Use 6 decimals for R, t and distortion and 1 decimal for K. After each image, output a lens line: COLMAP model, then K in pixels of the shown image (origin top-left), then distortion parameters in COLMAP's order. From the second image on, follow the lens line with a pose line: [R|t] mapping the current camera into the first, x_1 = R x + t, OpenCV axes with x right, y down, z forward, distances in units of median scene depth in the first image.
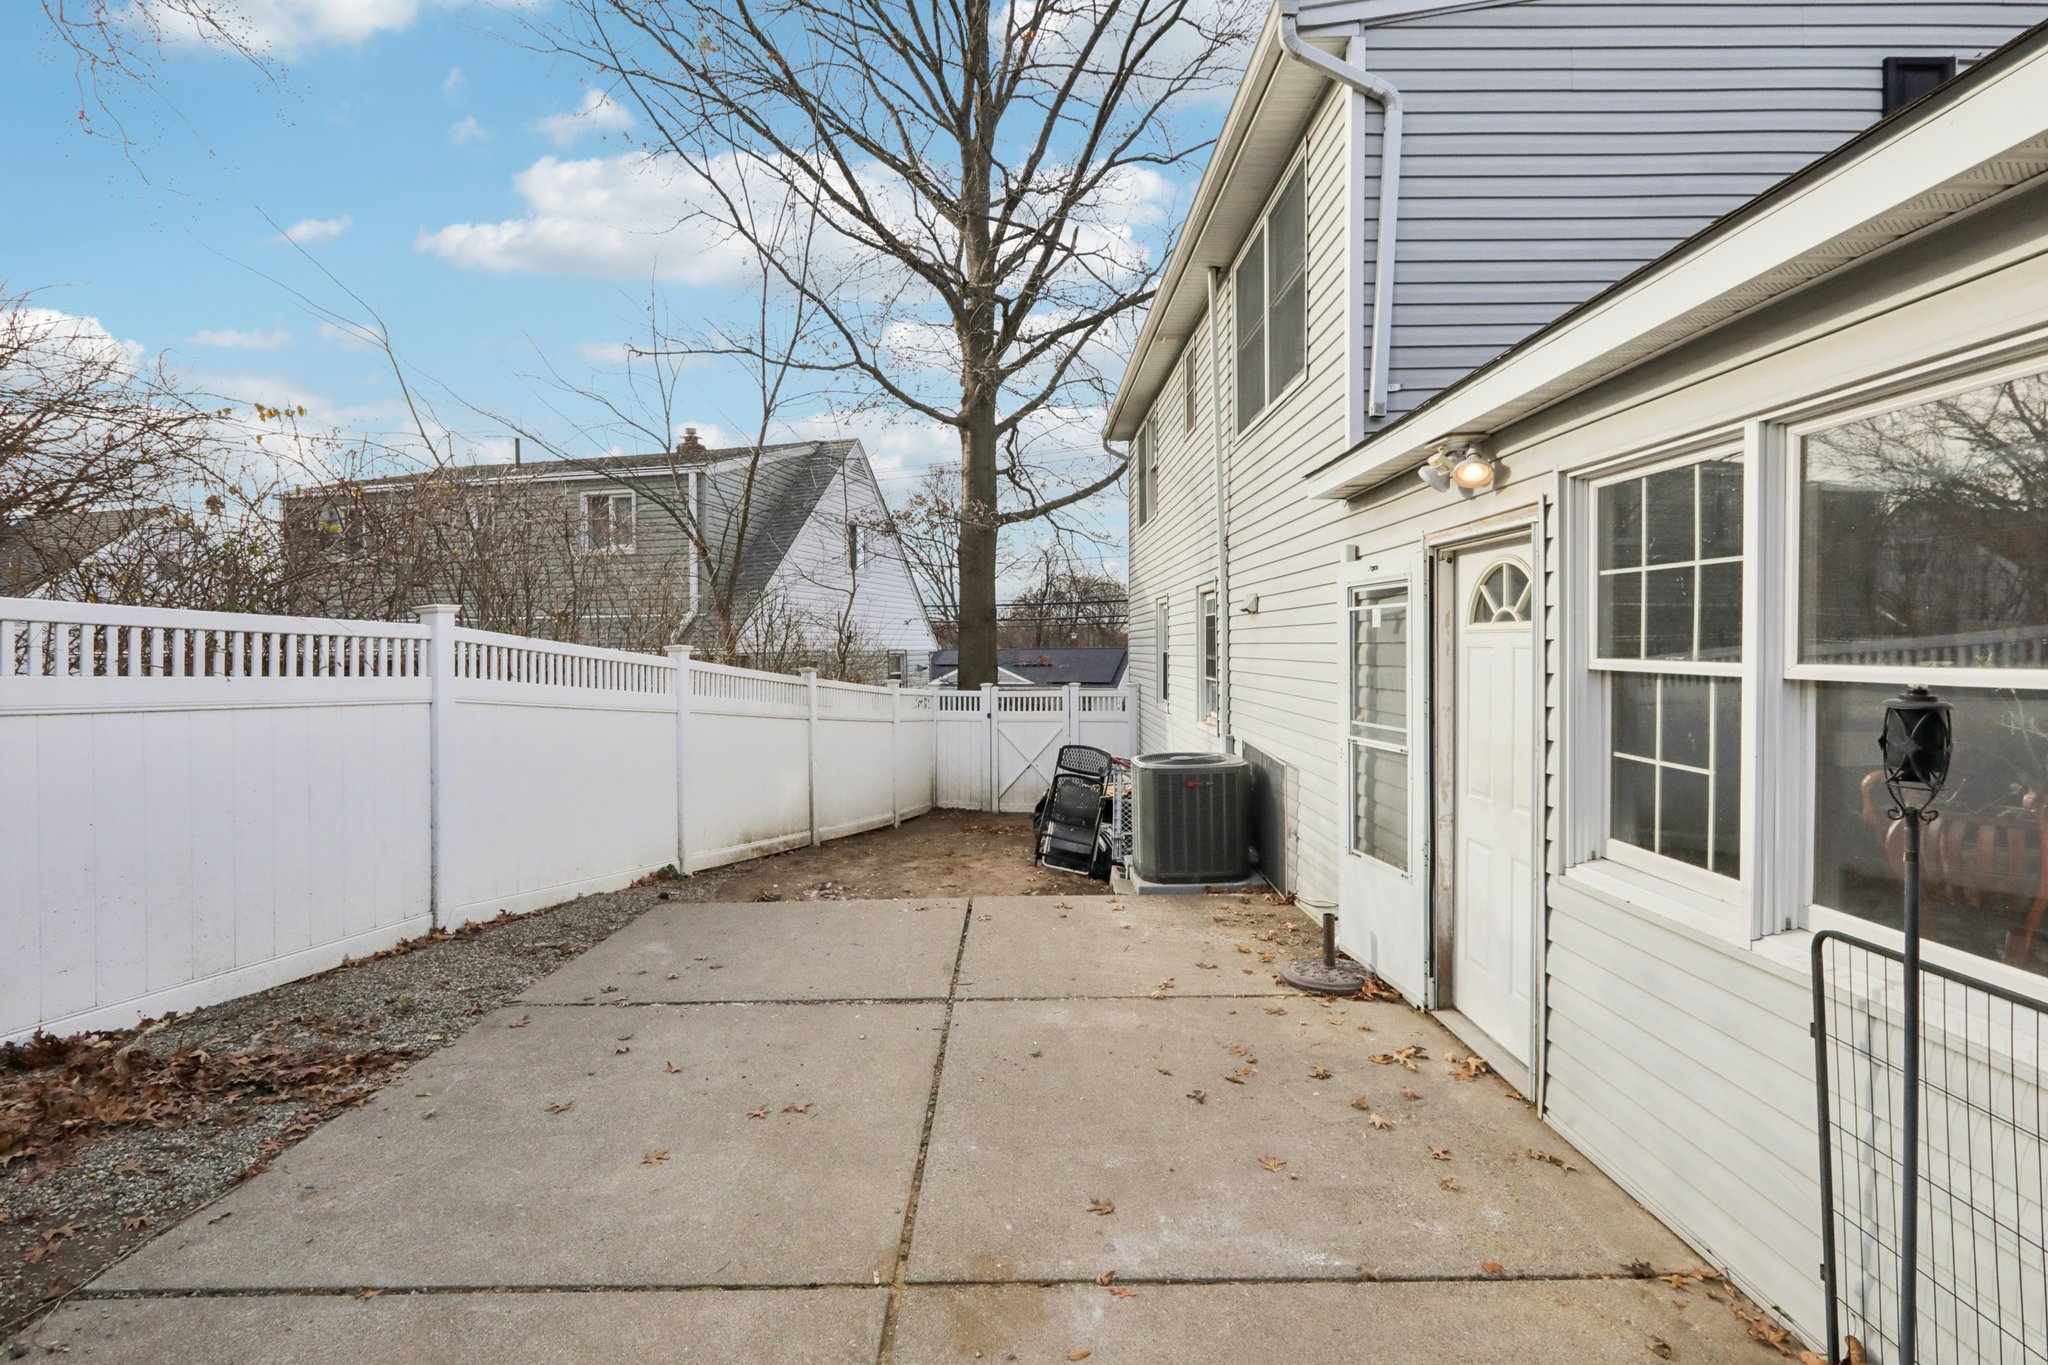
lens RADIAL K [[928.4, 0, 1019.7], [0, 928.4, 666.5], [0, 0, 1]] dist [-0.000036, 0.000452]
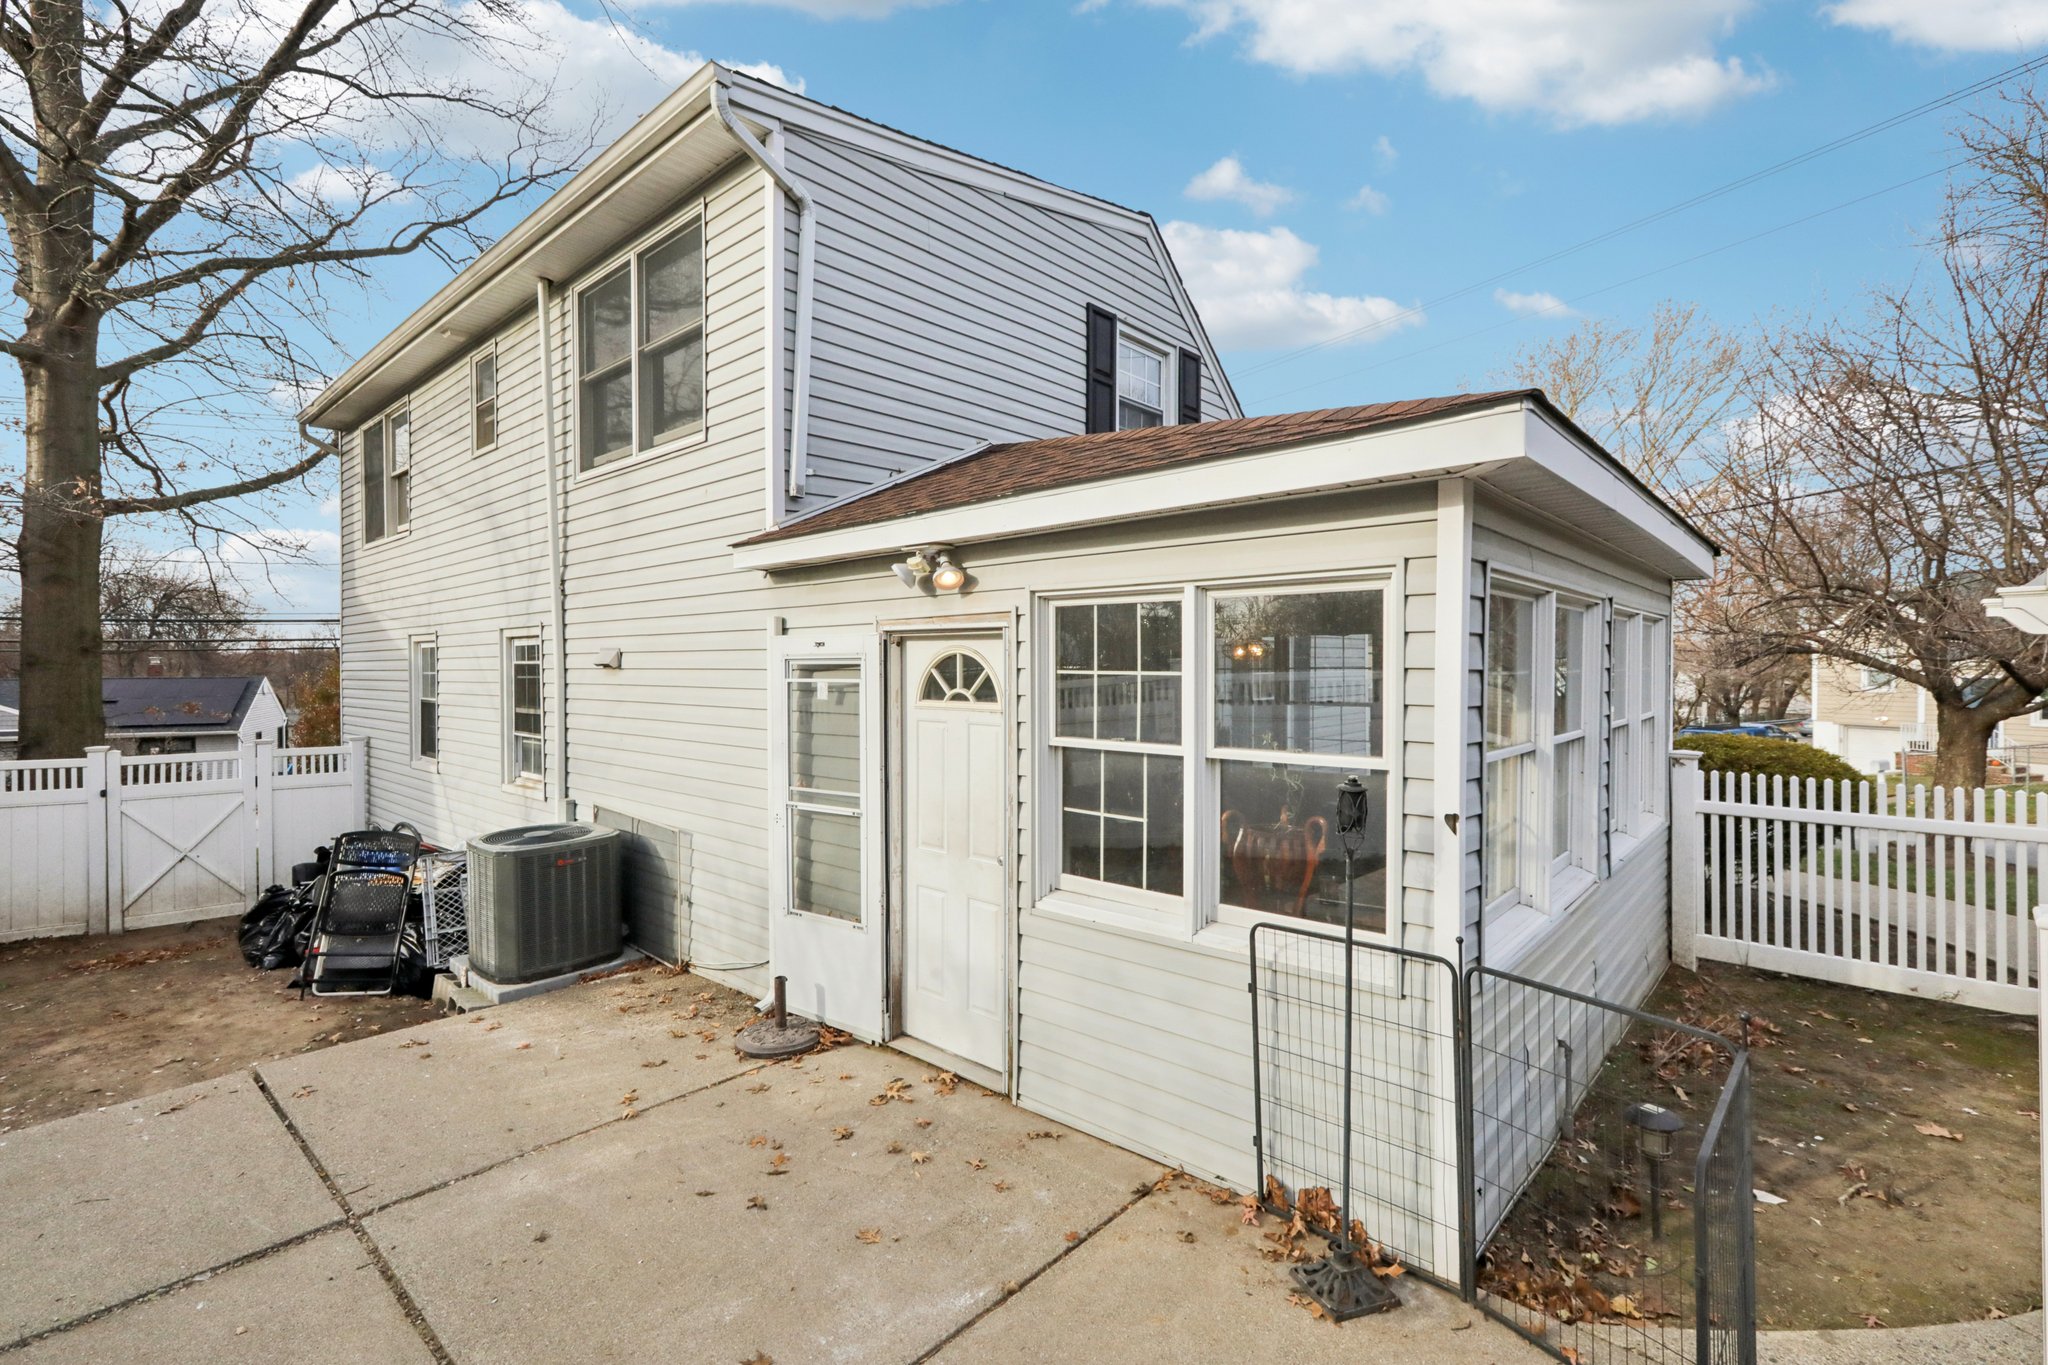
lens RADIAL K [[926.5, 0, 1024.0], [0, 926.5, 682.5], [0, 0, 1]] dist [0.000352, 0.001318]
pose [[0.672769, -0.006777, 0.739821, -0.256335], [0.013074, 0.999911, -0.002730, -0.056853], [-0.739737, 0.011509, 0.672798, 0.107483]]
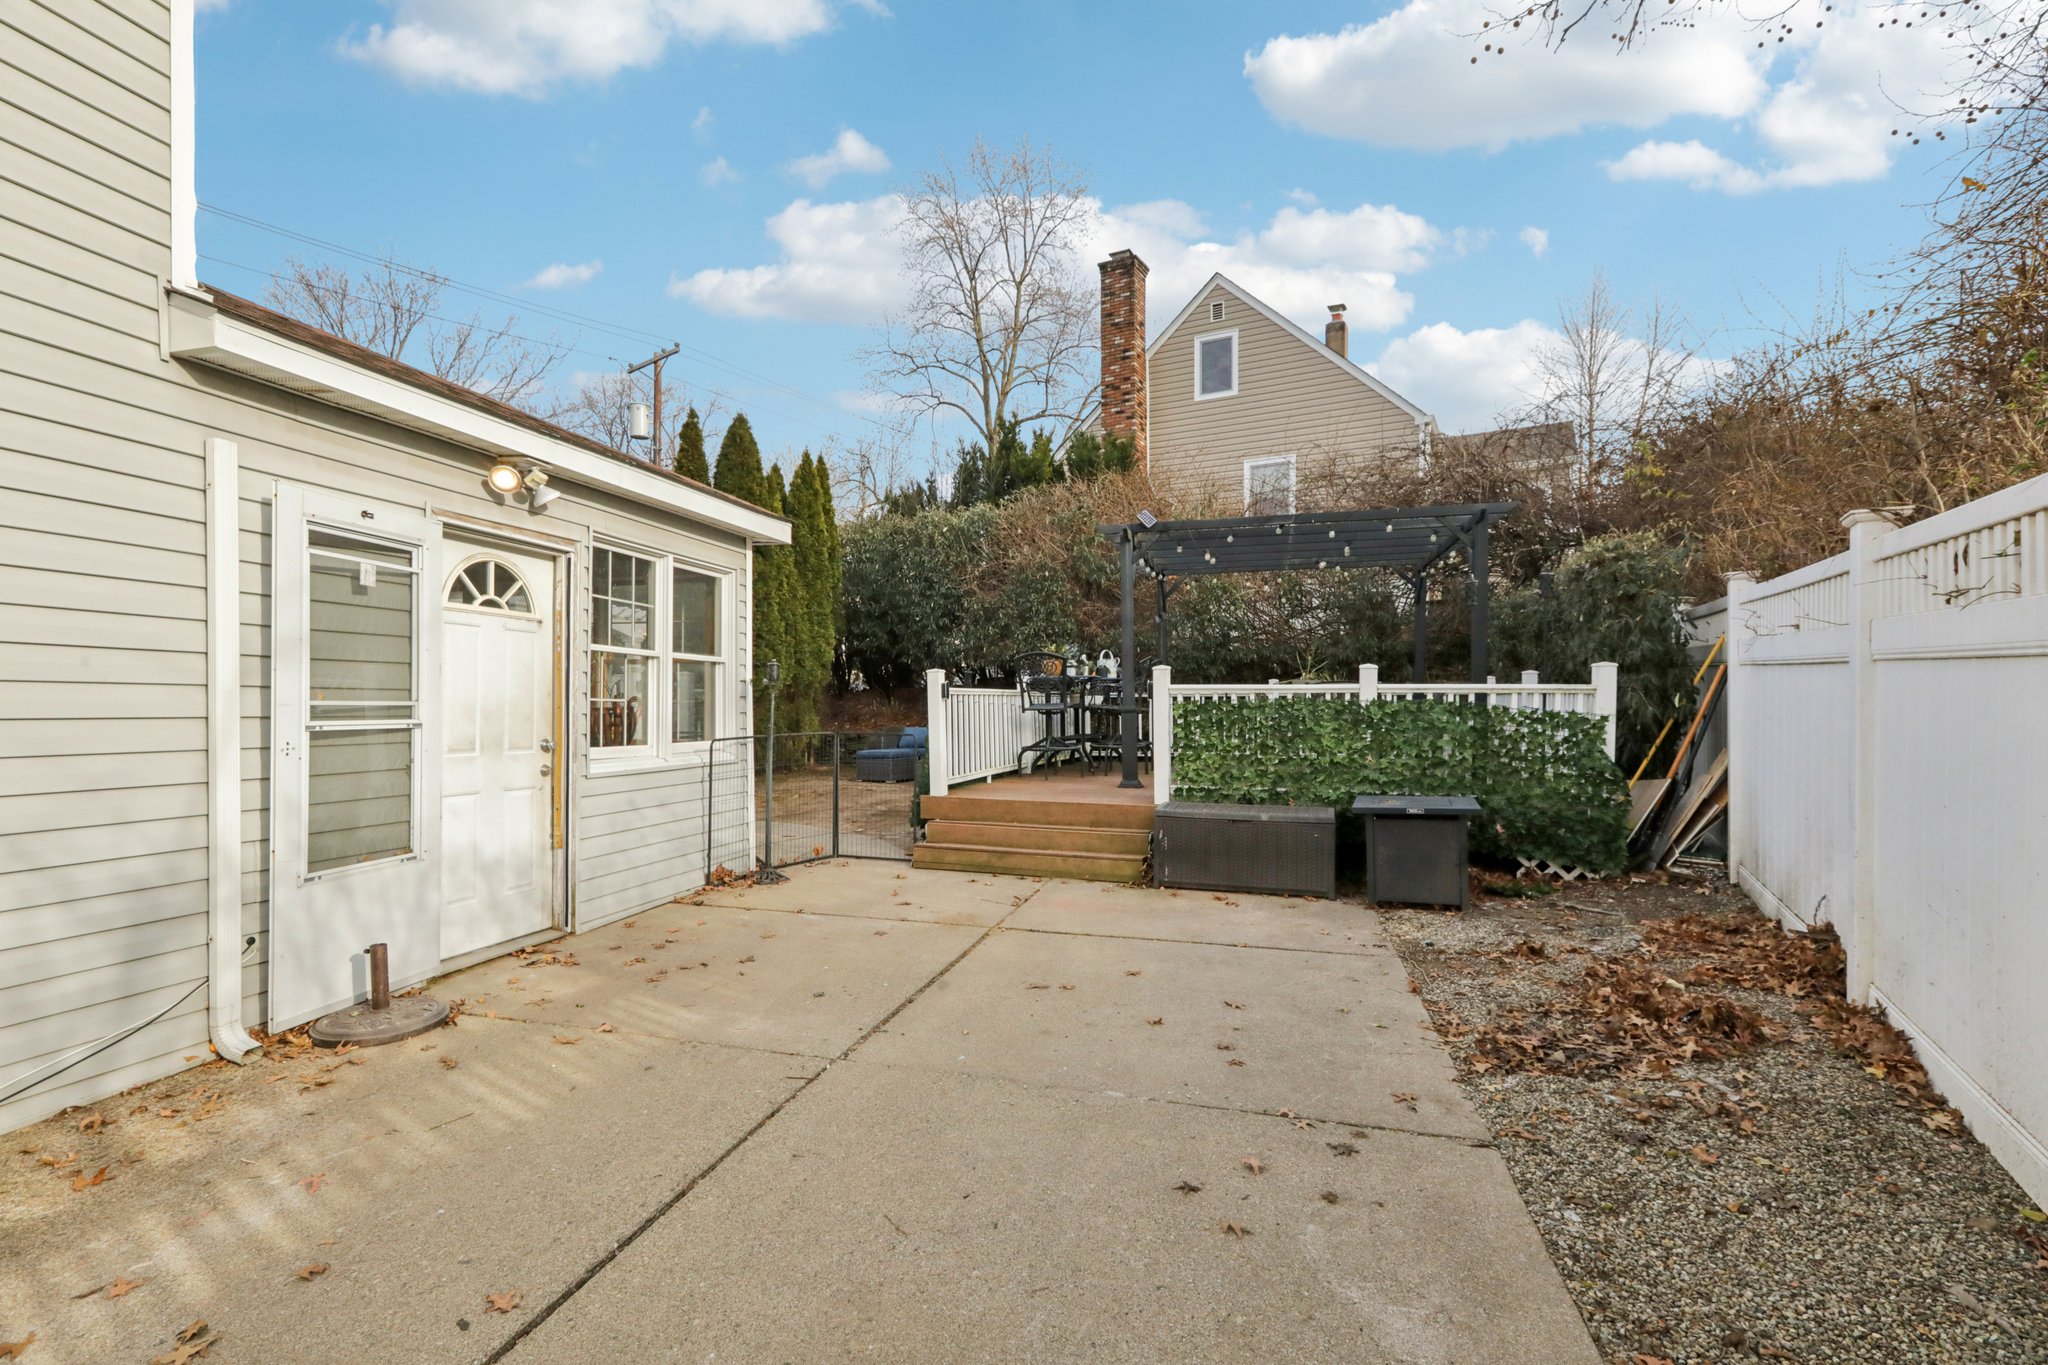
lens RADIAL K [[926.5, 0, 1024.0], [0, 926.5, 682.5], [0, 0, 1]] dist [0.000352, 0.001318]
pose [[-0.966595, 0.010399, 0.256096, -0.417074], [0.008533, 0.999928, -0.008397, 0.059012], [-0.256165, -0.005931, -0.966615, 1.690806]]
